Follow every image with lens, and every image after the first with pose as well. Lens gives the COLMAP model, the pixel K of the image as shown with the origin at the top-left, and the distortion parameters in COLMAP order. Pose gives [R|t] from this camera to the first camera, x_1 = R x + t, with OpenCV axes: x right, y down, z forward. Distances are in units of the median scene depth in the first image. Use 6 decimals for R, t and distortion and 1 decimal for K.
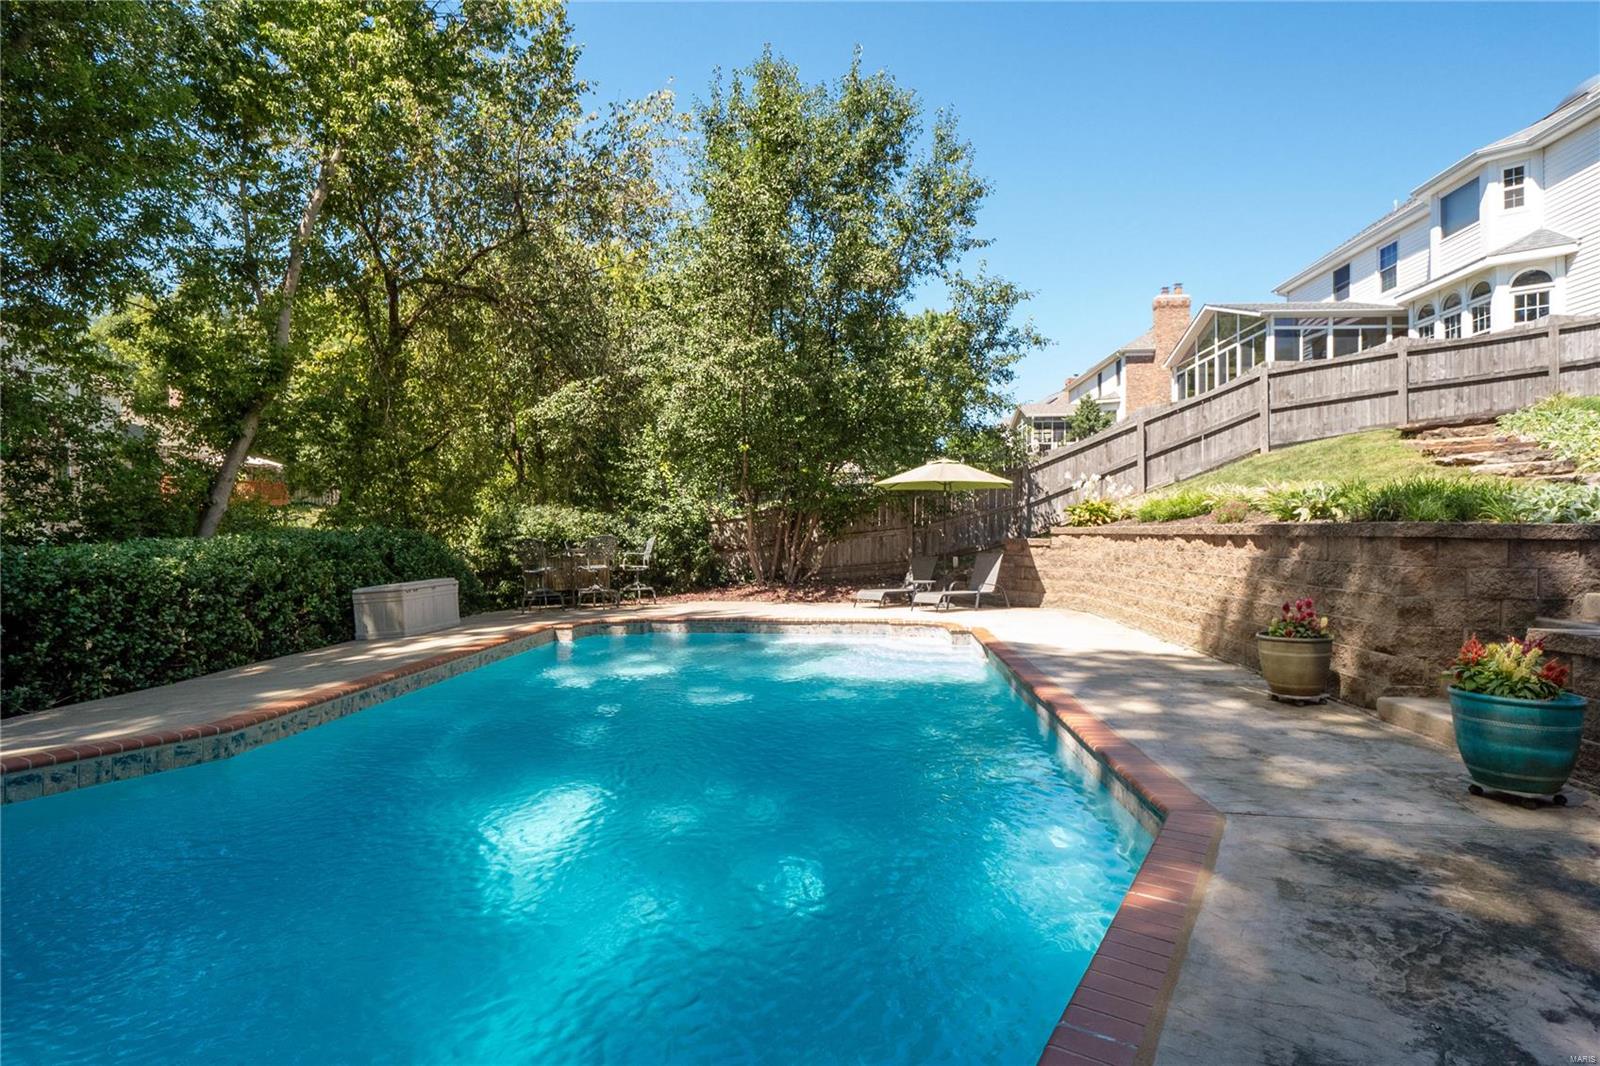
lens RADIAL K [[811.5, 0, 800.0], [0, 811.5, 533.0], [0, 0, 1]] dist [-0.004901, -0.001438]
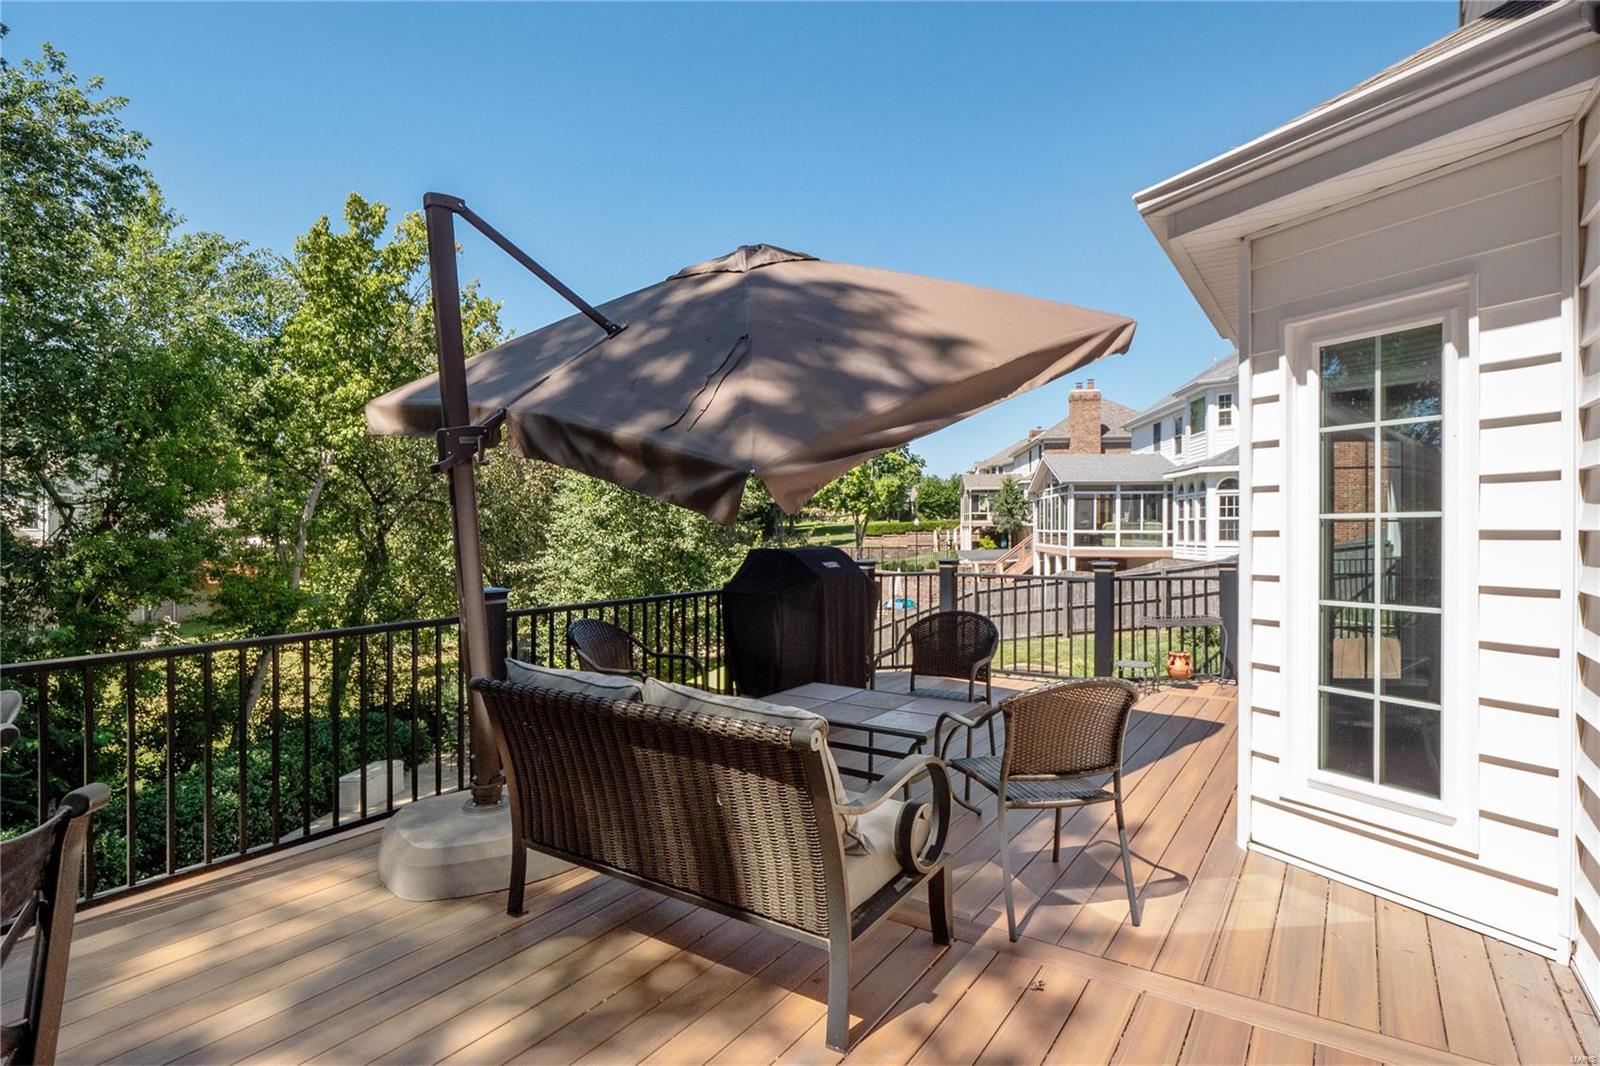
lens RADIAL K [[817.7, 0, 809.3], [0, 817.7, 528.9], [0, 0, 1]] dist [-0.002661, -0.000666]
pose [[0.999659, -0.001274, -0.026077, 0.336629], [0.001301, 0.999999, 0.001025, -0.325418], [0.026076, -0.001059, 0.999659, -0.466907]]
